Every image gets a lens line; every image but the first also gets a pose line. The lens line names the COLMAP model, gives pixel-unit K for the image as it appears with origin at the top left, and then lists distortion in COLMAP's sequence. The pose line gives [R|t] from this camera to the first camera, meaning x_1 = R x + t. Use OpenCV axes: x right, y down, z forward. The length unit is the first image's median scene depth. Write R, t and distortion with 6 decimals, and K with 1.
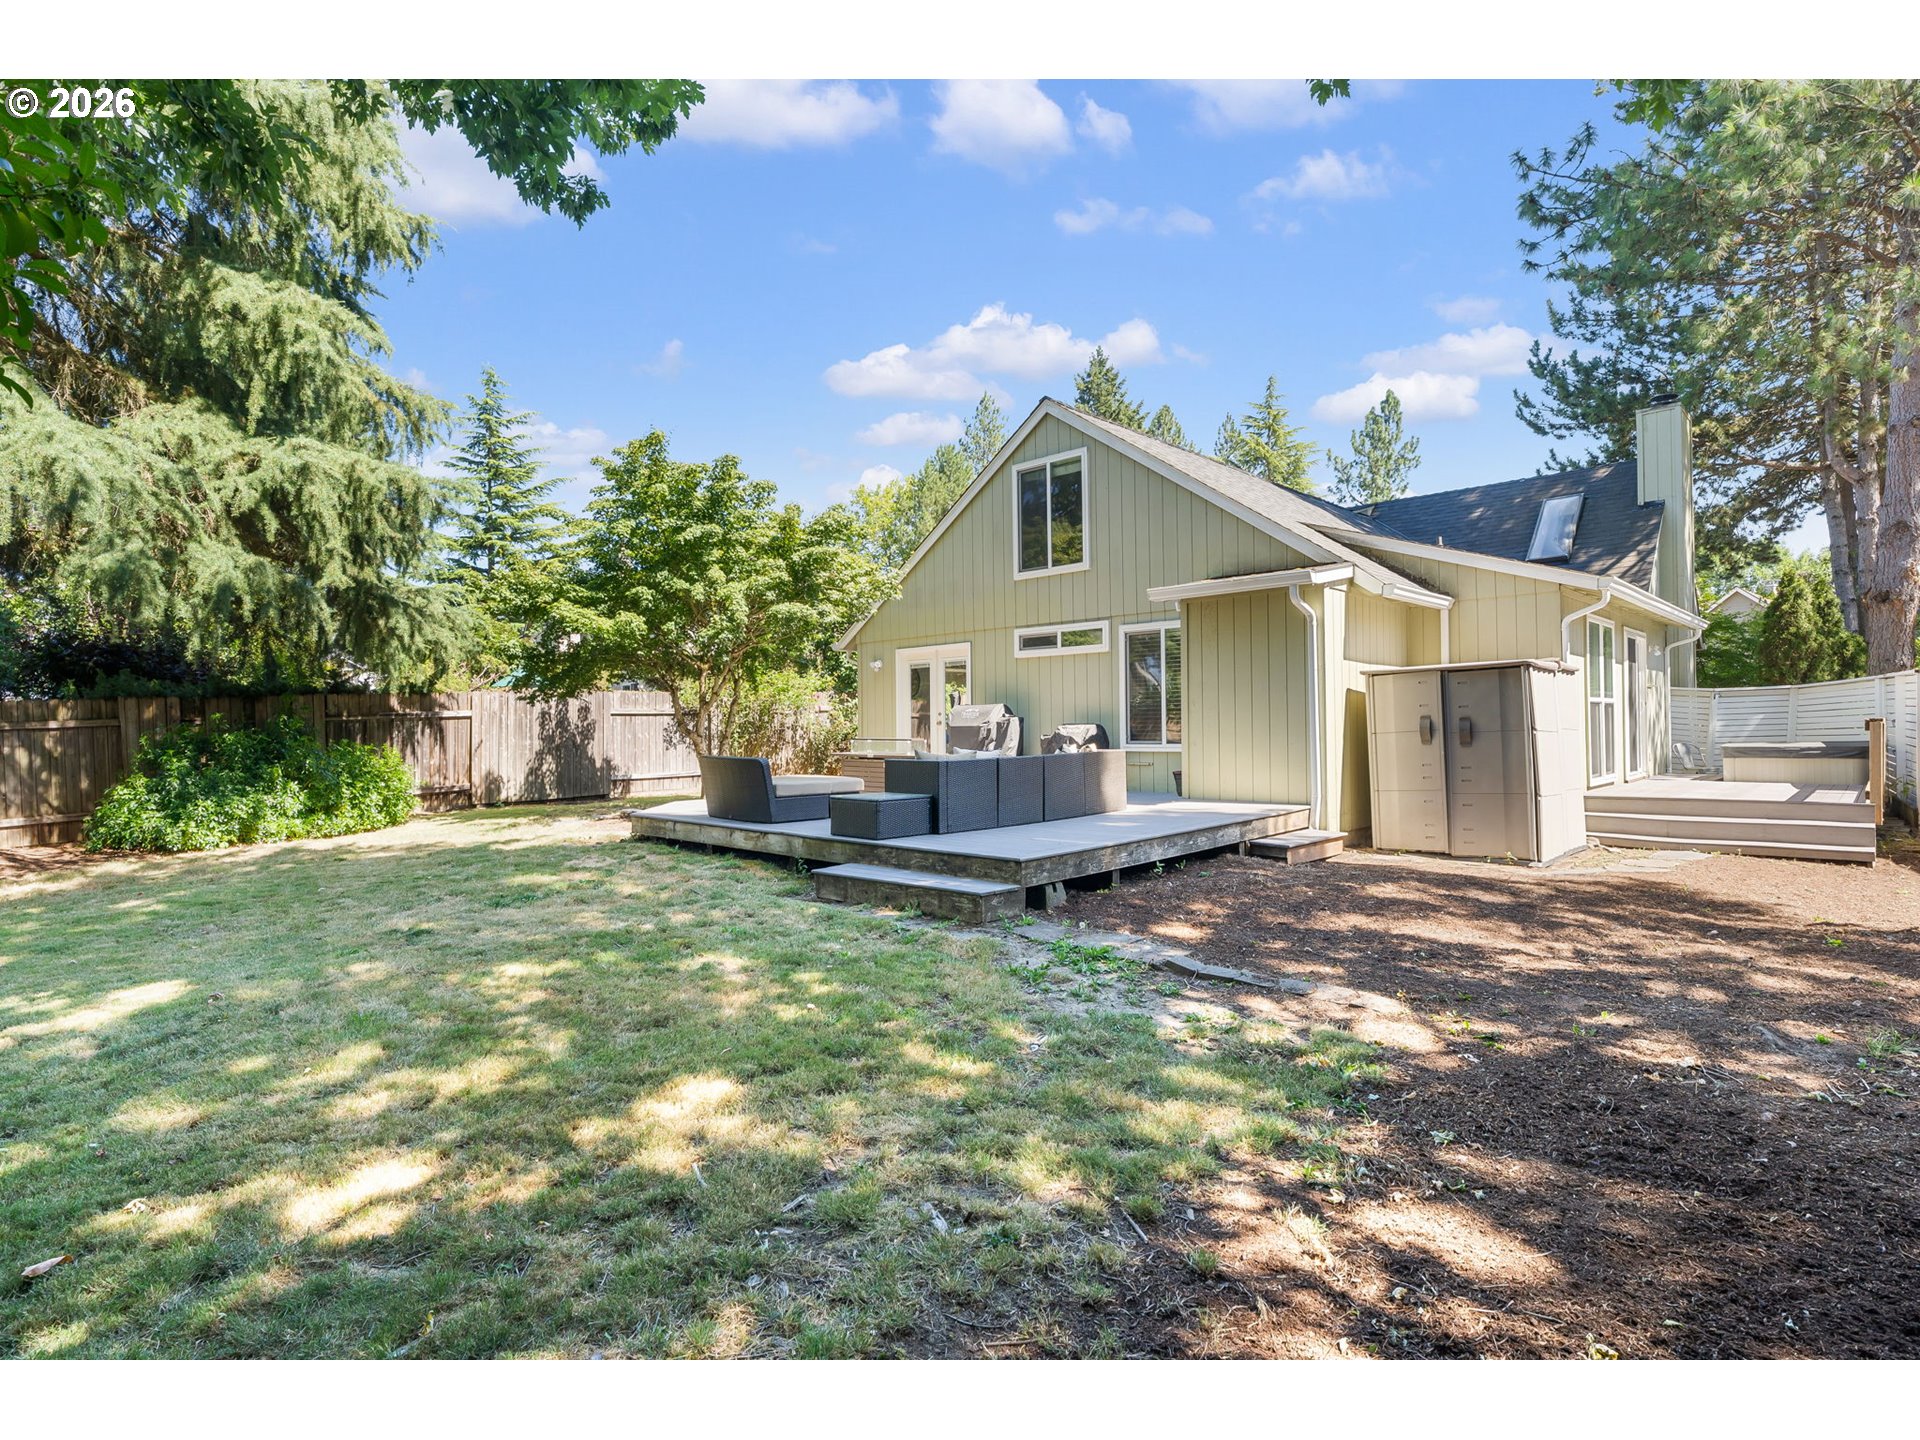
lens RADIAL K [[961.1, 0, 960.0], [0, 961.1, 720.0], [0, 0, 1]] dist [-0.003927, -0.000796]
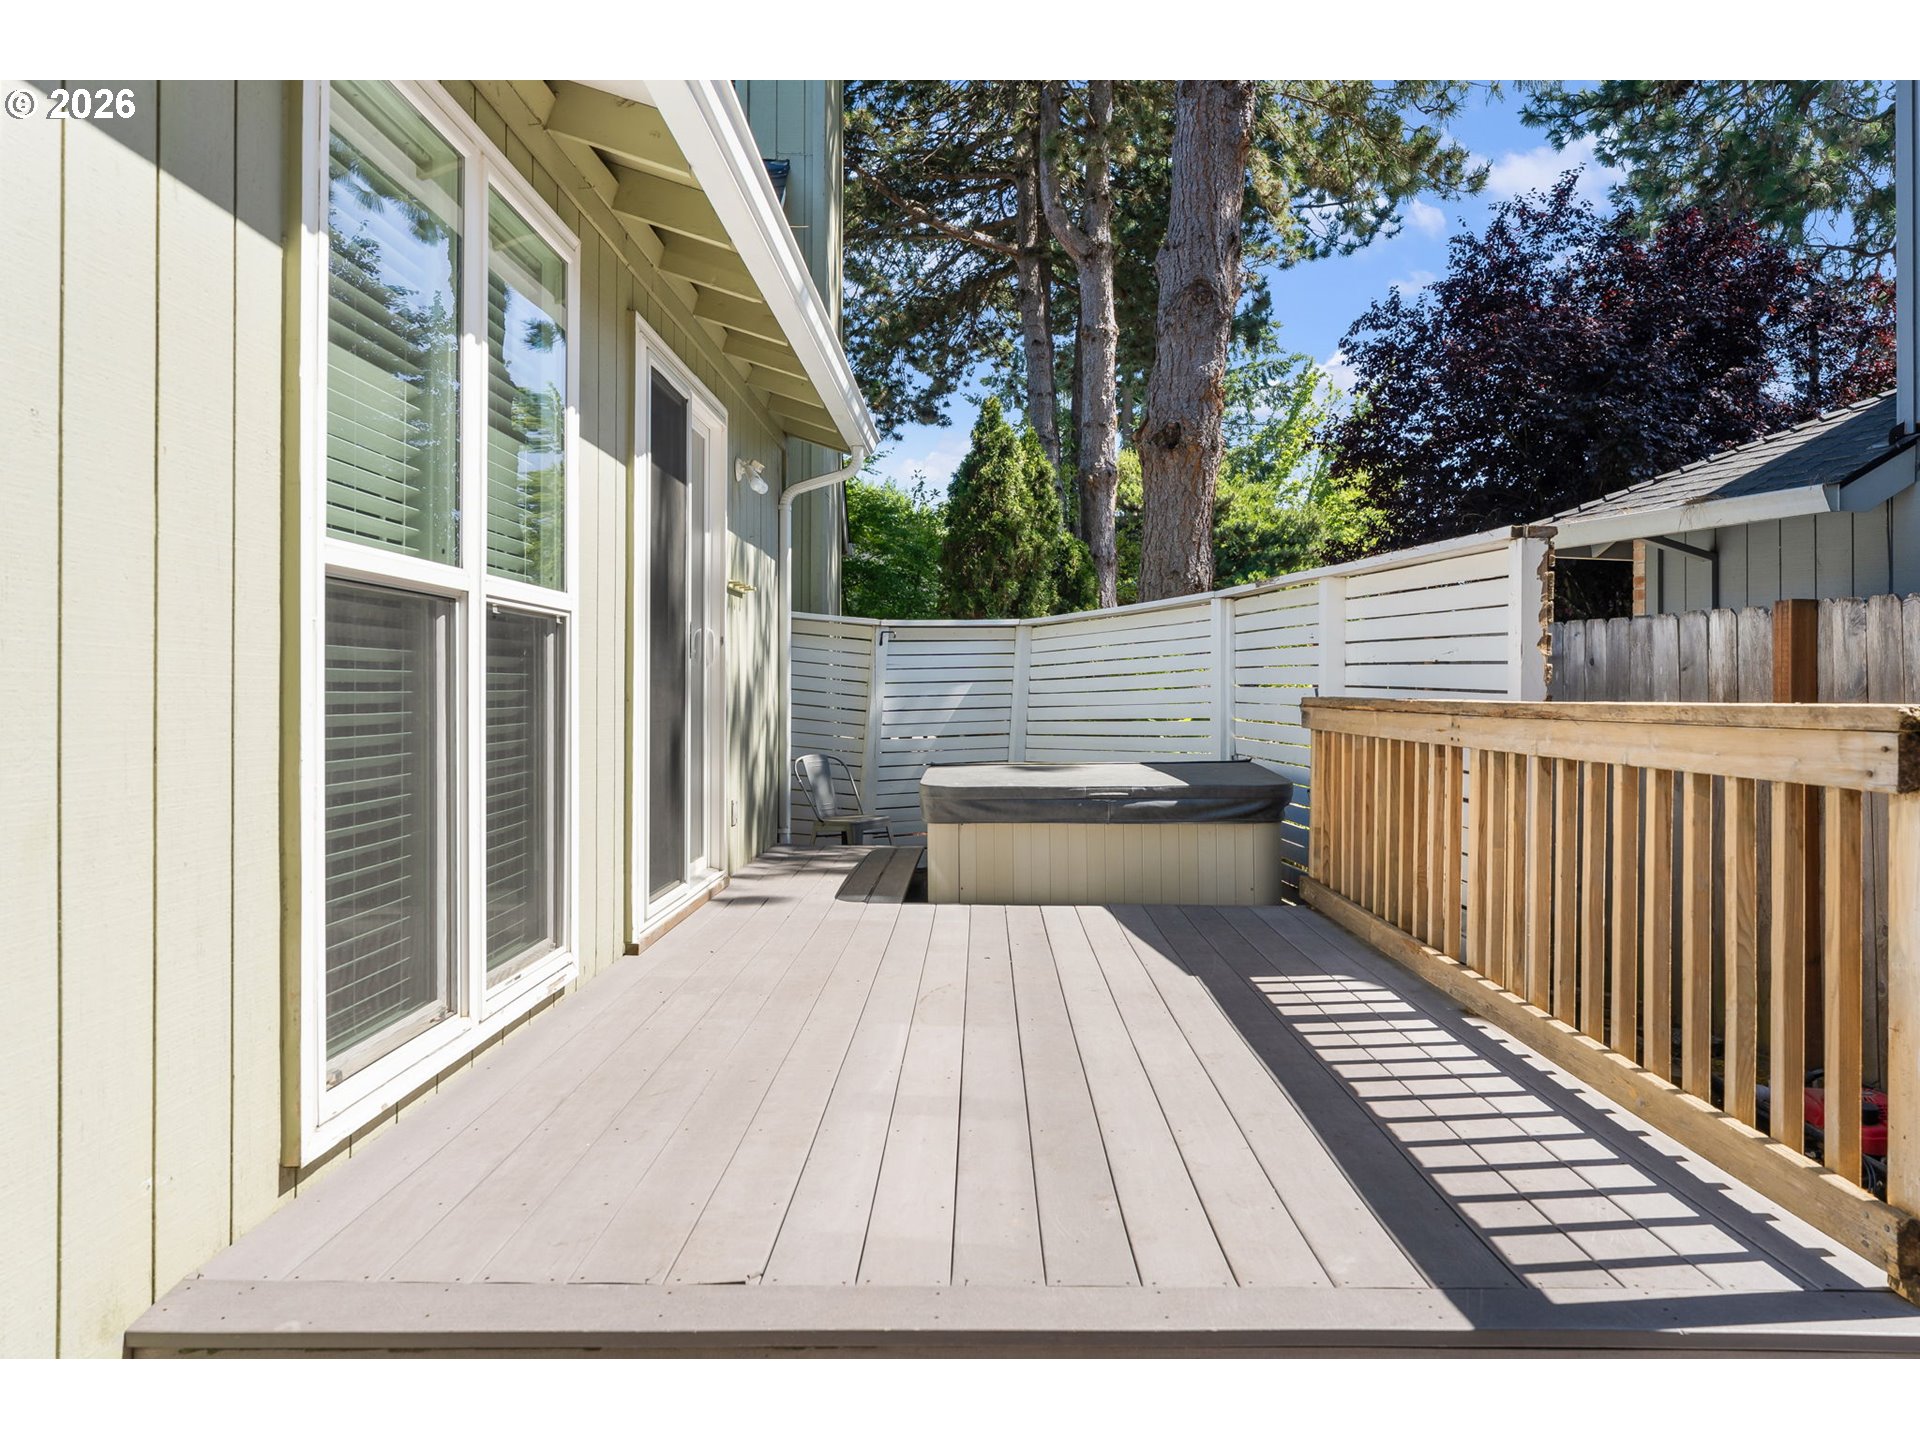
lens RADIAL K [[874.6, 0, 952.0], [0, 874.6, 710.0], [0, 0, 1]] dist [-0.000024, -0.000088]
pose [[0.694722, -0.000855, 0.719278, 0.531216], [-0.018270, 0.999656, 0.018835, -0.000595], [-0.719046, -0.026227, 0.694467, 0.706982]]
